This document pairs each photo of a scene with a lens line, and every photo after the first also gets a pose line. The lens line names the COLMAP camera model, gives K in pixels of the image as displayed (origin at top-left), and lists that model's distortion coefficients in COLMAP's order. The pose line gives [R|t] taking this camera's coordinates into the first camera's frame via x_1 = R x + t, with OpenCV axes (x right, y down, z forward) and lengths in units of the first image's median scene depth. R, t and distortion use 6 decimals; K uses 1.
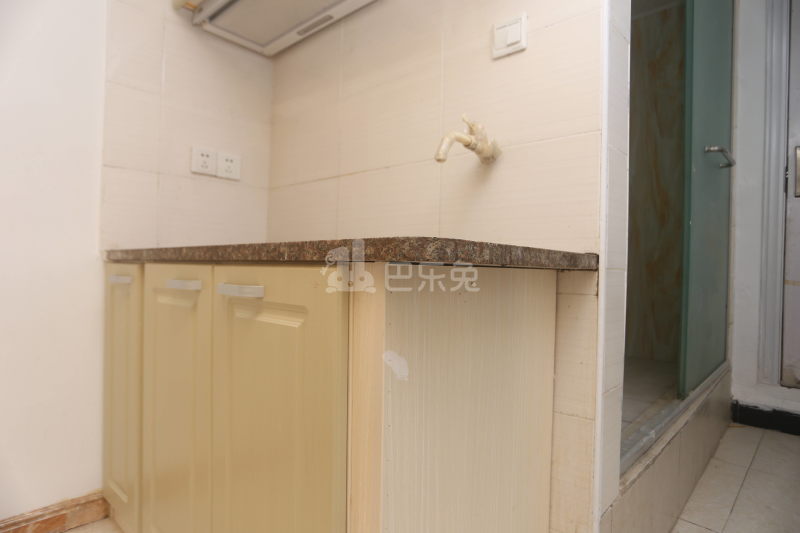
lens RADIAL K [[450.5, 0, 401.3], [0, 450.5, 270.2], [0, 0, 1]] dist [-0.041841, 0.005867]
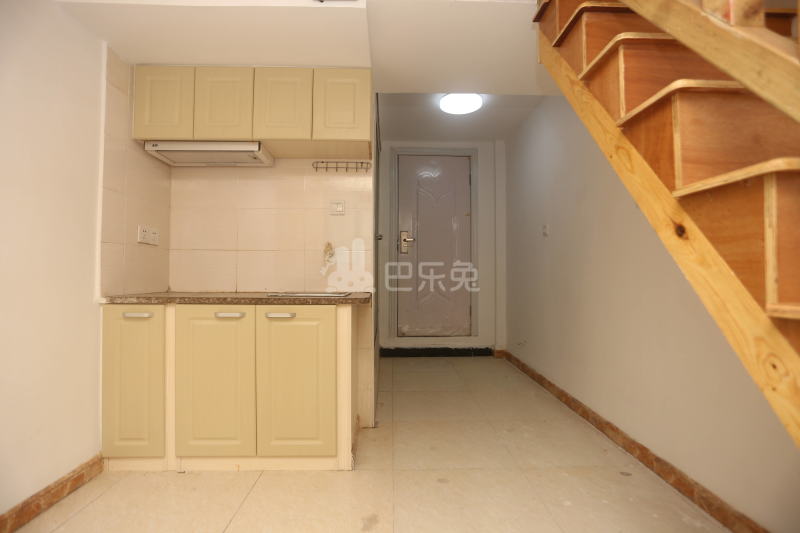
lens RADIAL K [[387.8, 0, 401.5], [0, 387.8, 266.7], [0, 0, 1]] dist [-0.043985, 0.012931]
pose [[0.702567, -0.002159, 0.711614, -1.129604], [0.013228, 0.999862, -0.010026, -0.158718], [-0.711494, 0.016457, 0.702499, -0.876739]]
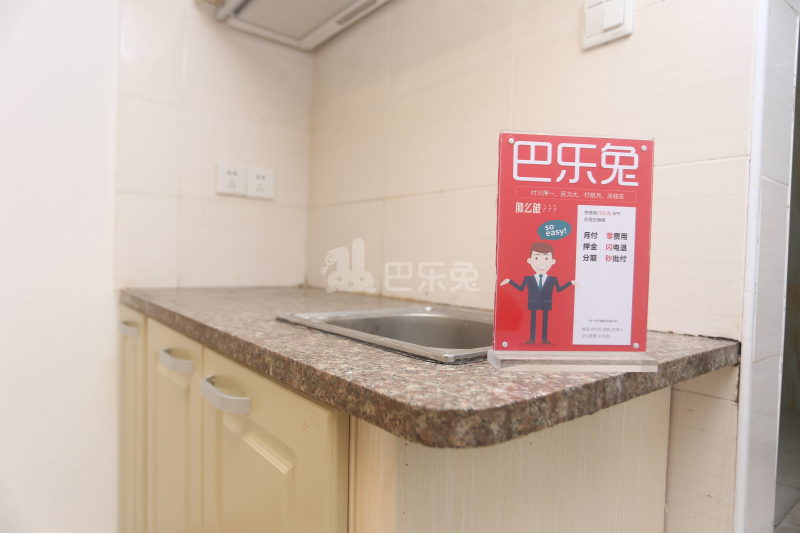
lens RADIAL K [[487.8, 0, 397.7], [0, 487.8, 269.7], [0, 0, 1]] dist [-0.036138, 0.015469]
pose [[0.986967, 0.010646, -0.160570, 0.041056], [-0.007688, 0.999789, 0.019035, -0.135404], [0.160739, -0.017552, 0.986841, 0.181093]]
